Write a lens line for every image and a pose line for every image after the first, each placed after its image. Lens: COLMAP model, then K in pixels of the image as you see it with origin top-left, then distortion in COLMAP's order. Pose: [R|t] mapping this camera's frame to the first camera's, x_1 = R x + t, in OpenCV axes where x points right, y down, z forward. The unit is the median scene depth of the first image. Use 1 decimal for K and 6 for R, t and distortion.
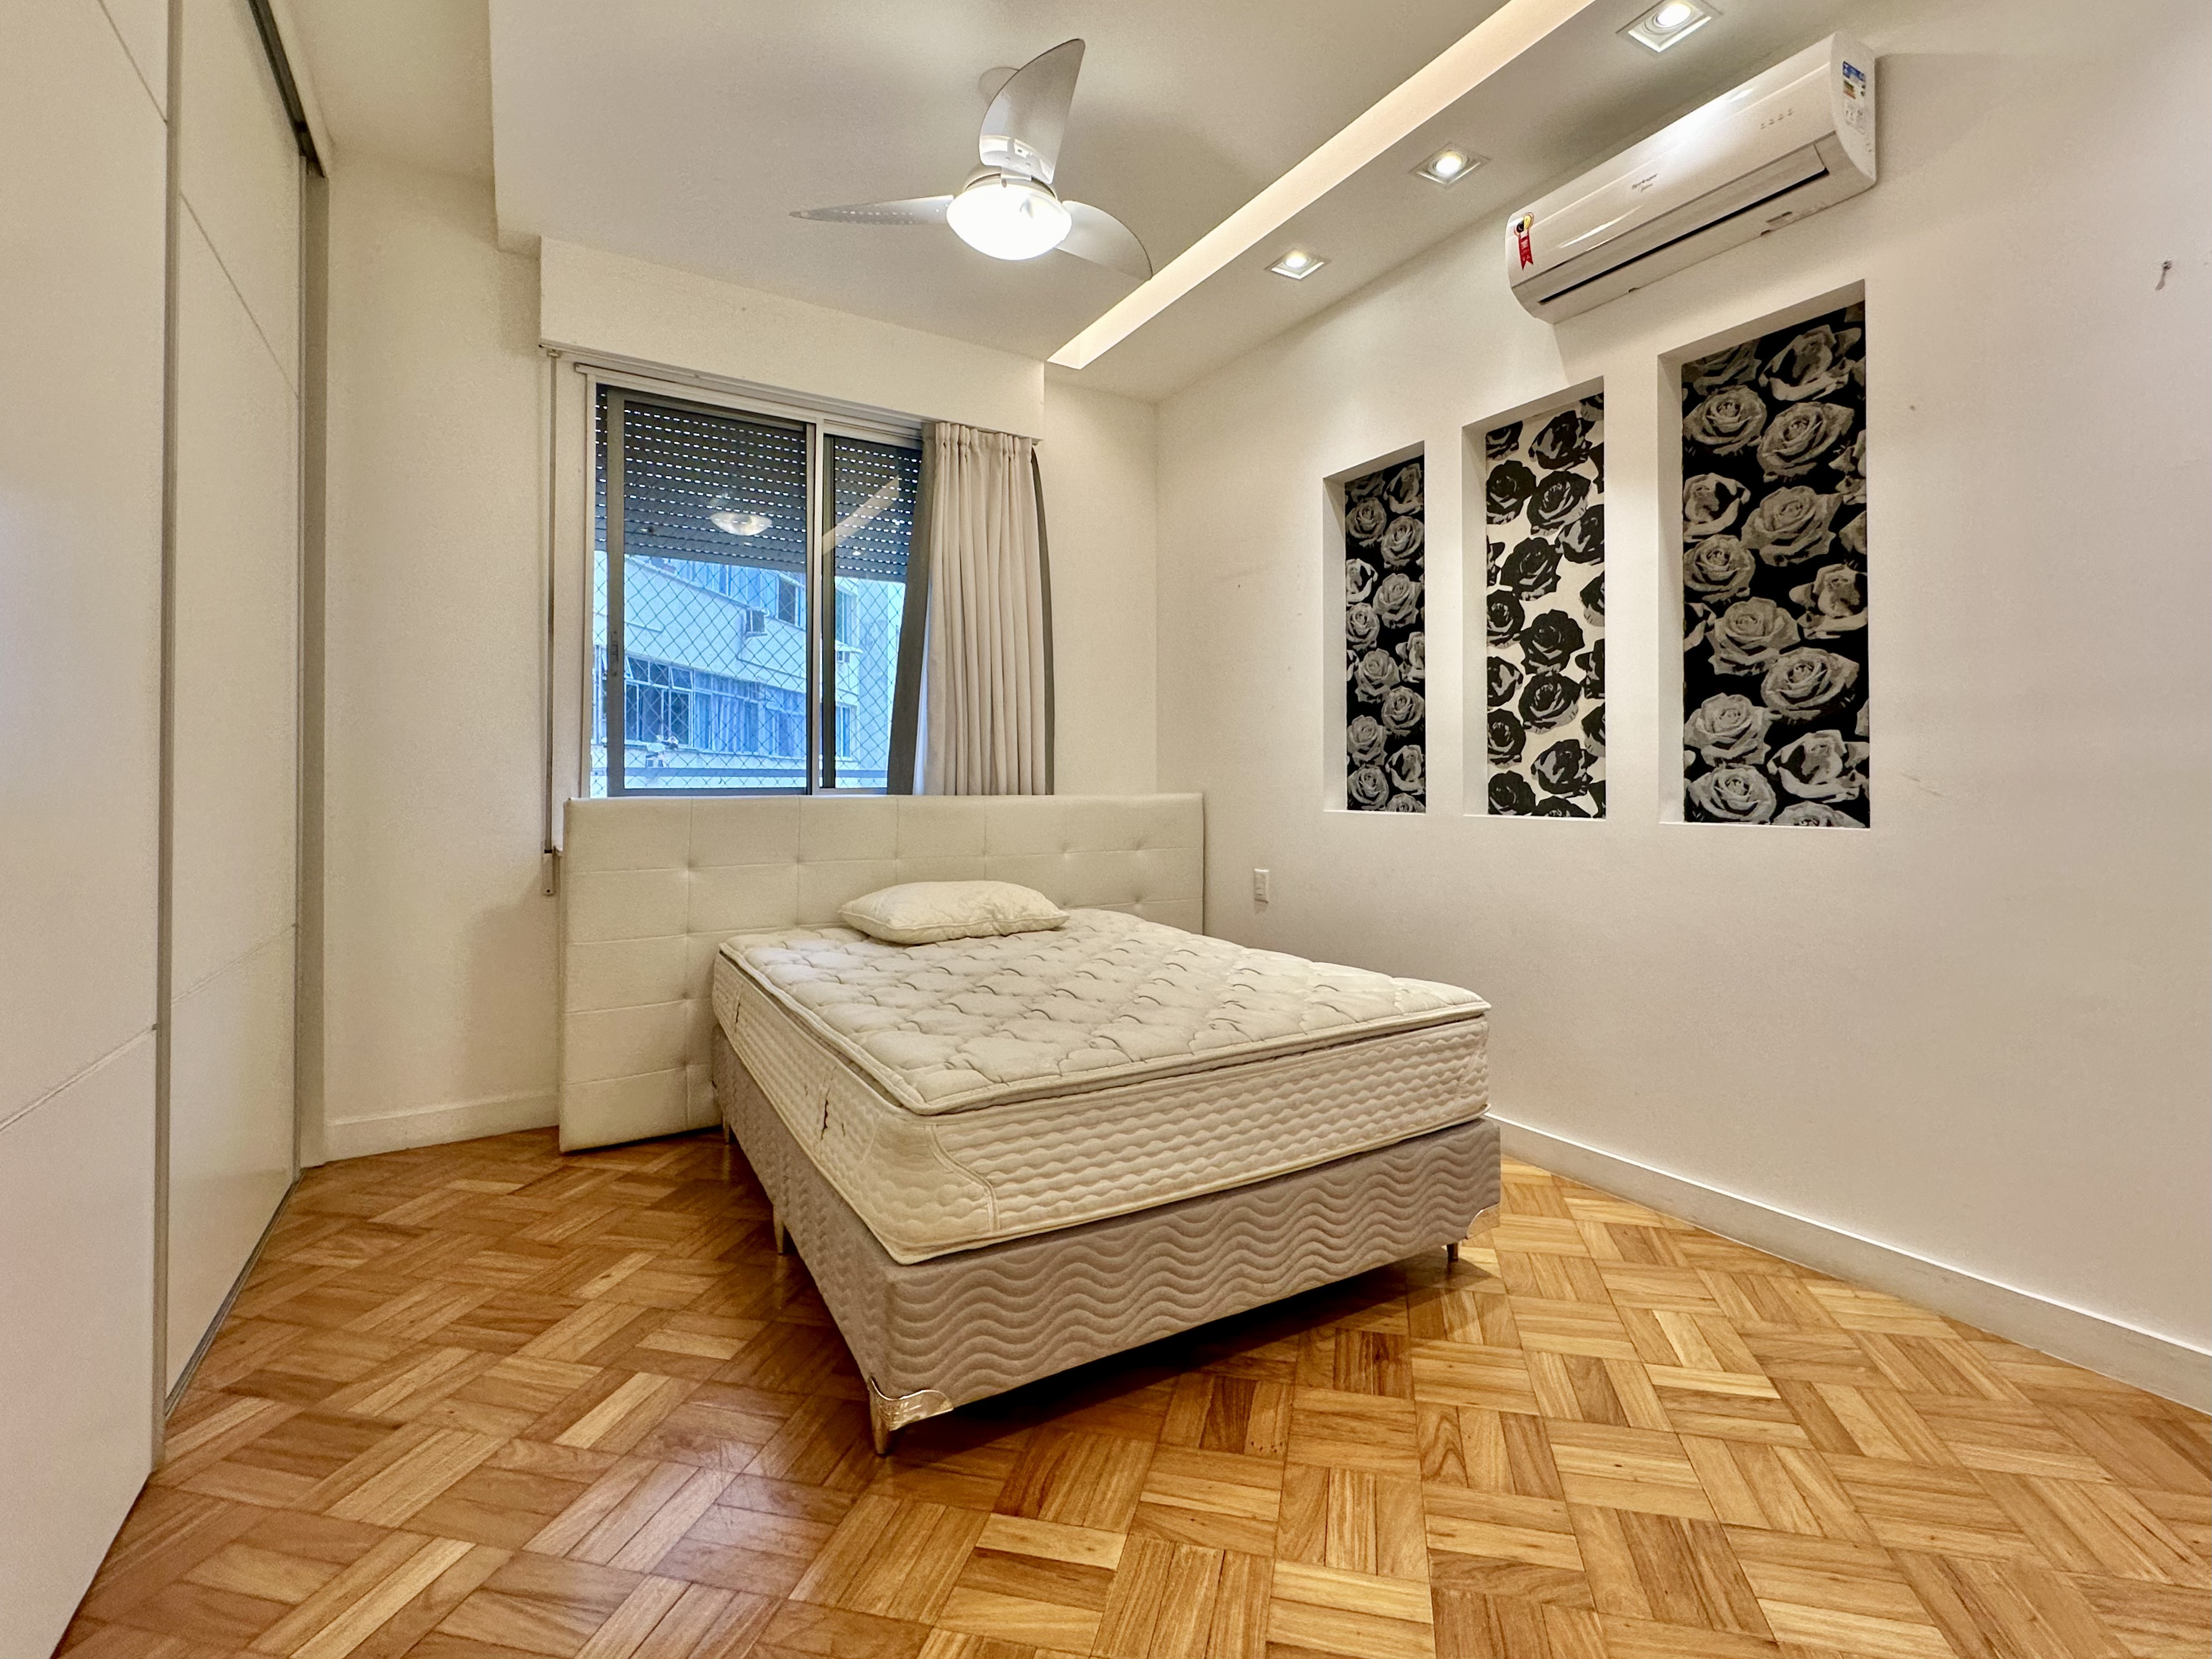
lens RADIAL K [[899.3, 0, 1106.0], [0, 899.3, 829.5], [0, 0, 1]] dist [0.002228, 0.000183]
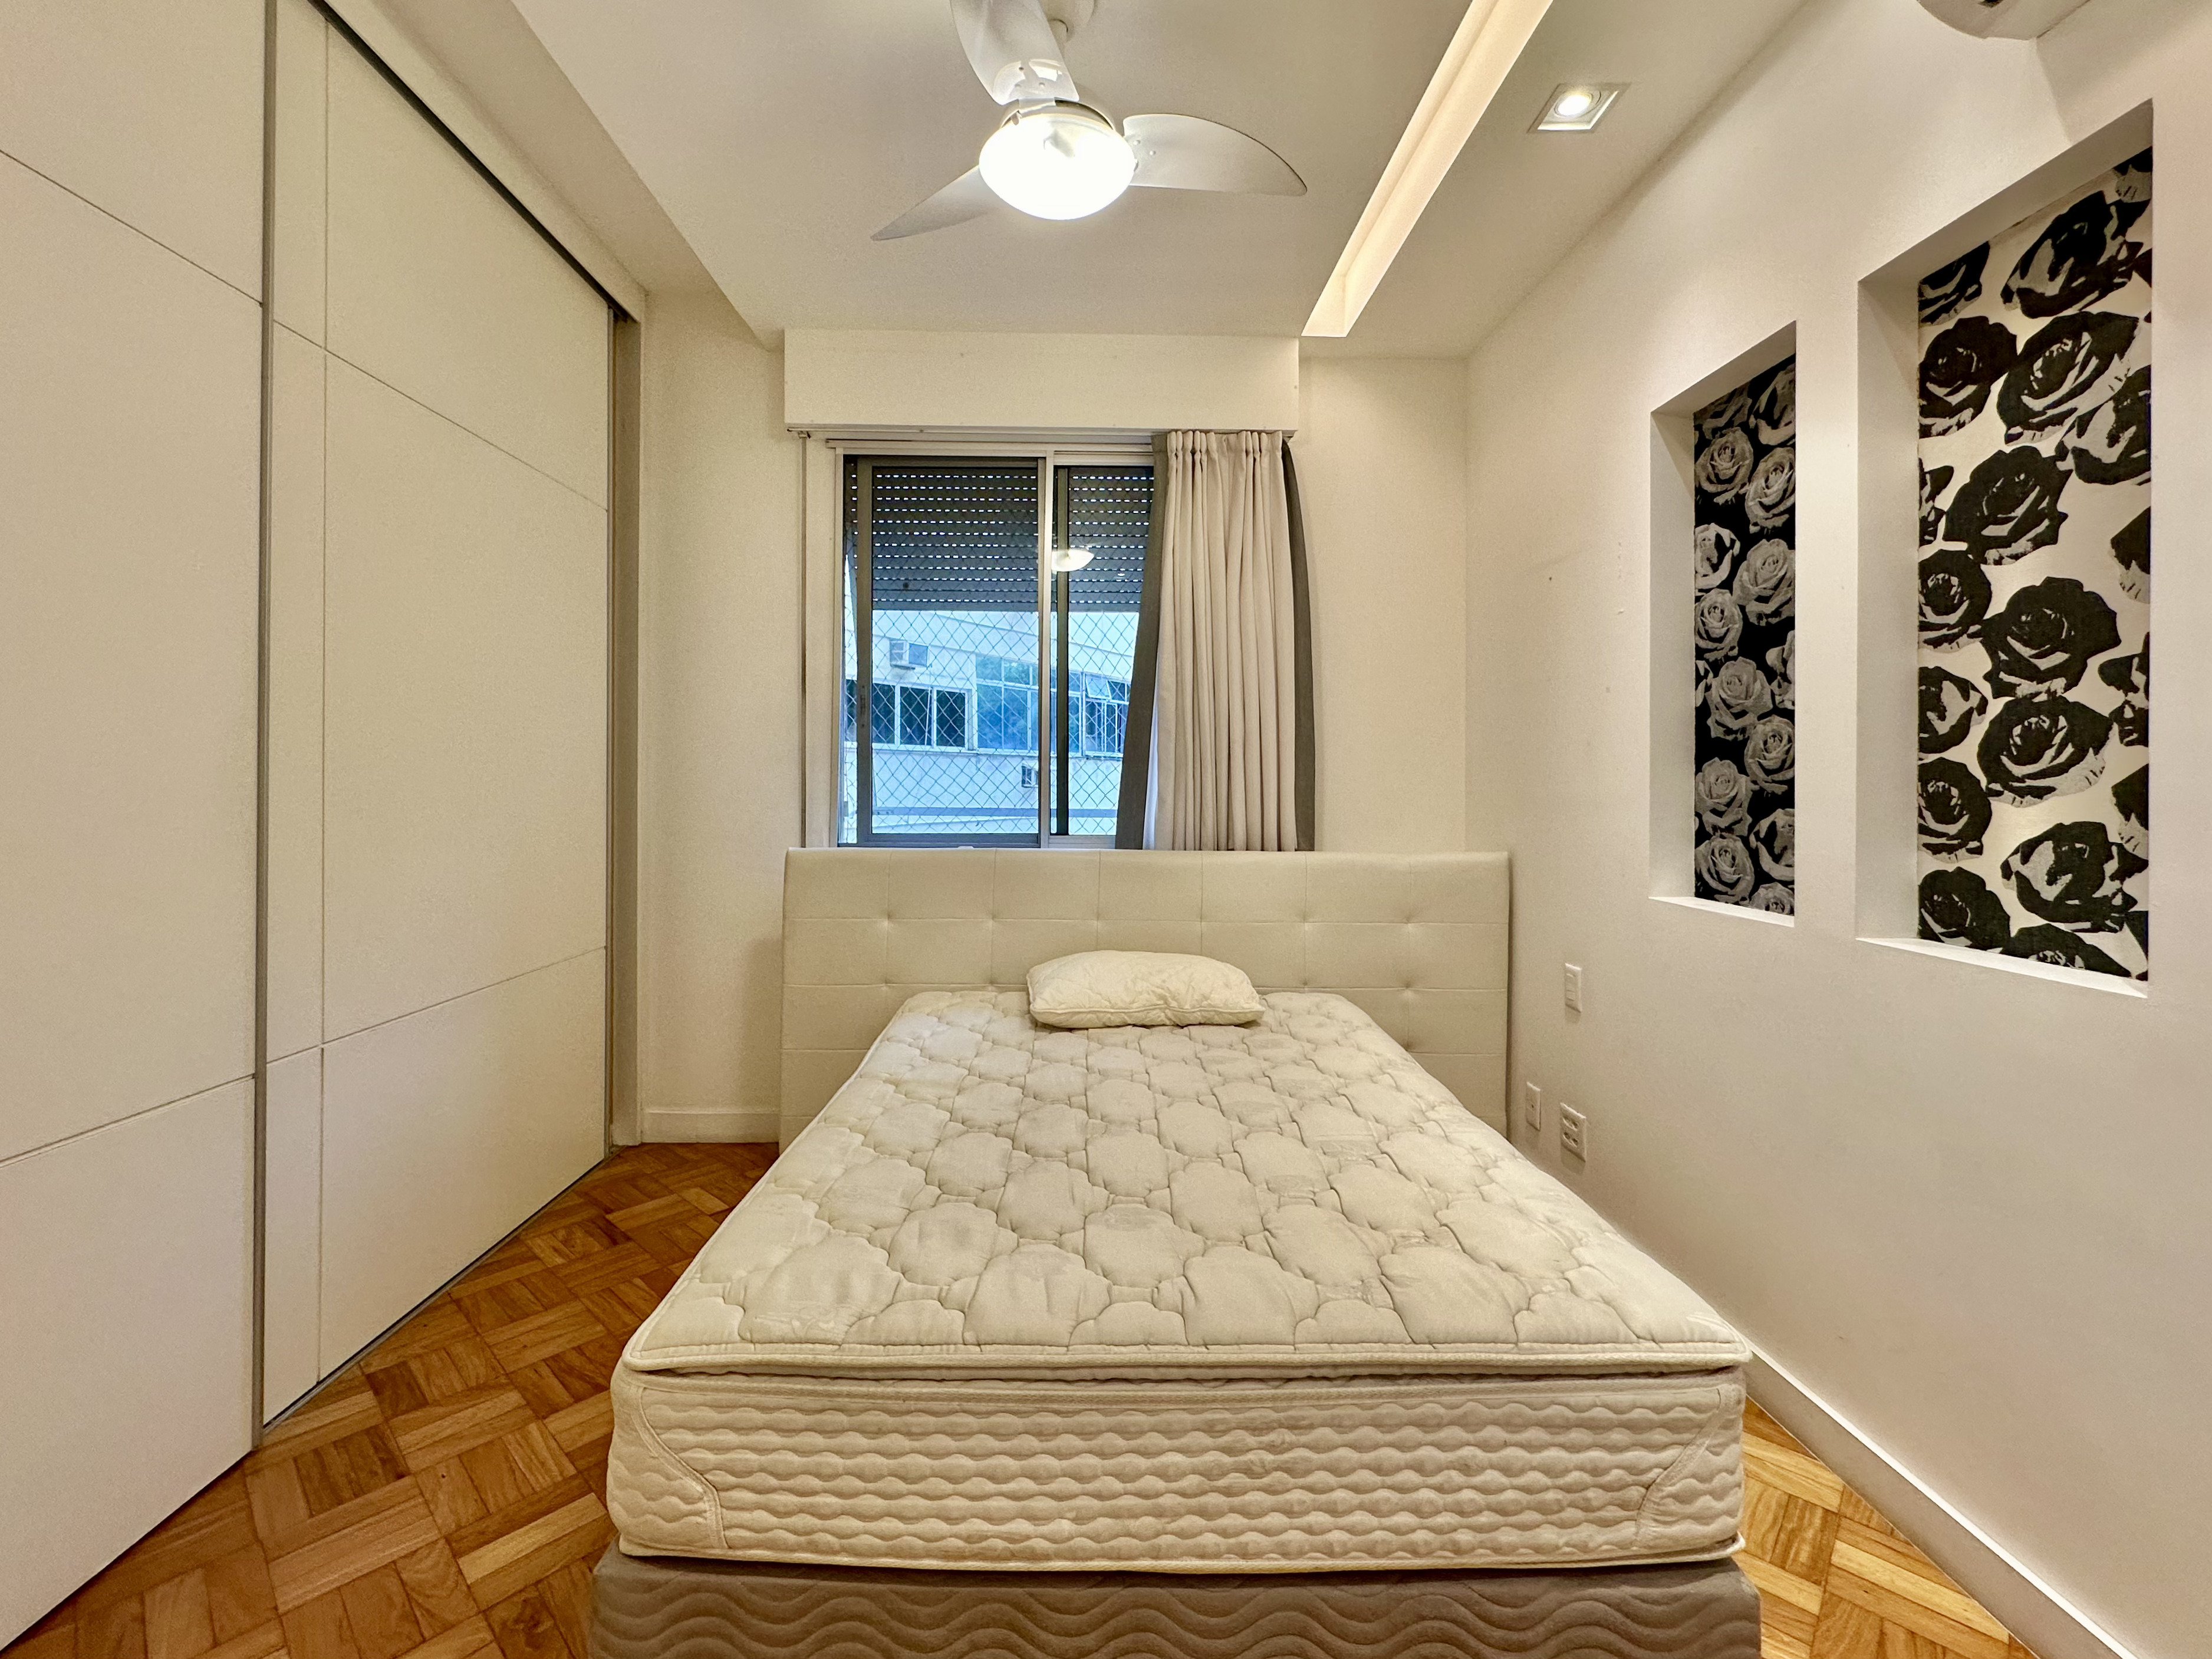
lens RADIAL K [[887.5, 0, 1106.0], [0, 887.5, 829.5], [0, 0, 1]] dist [-0.001735, 0.000359]
pose [[0.883385, 0.028370, -0.467789, 0.234773], [-0.033294, 0.999443, -0.002261, -0.070018], [0.467464, 0.017572, 0.883837, 0.257367]]
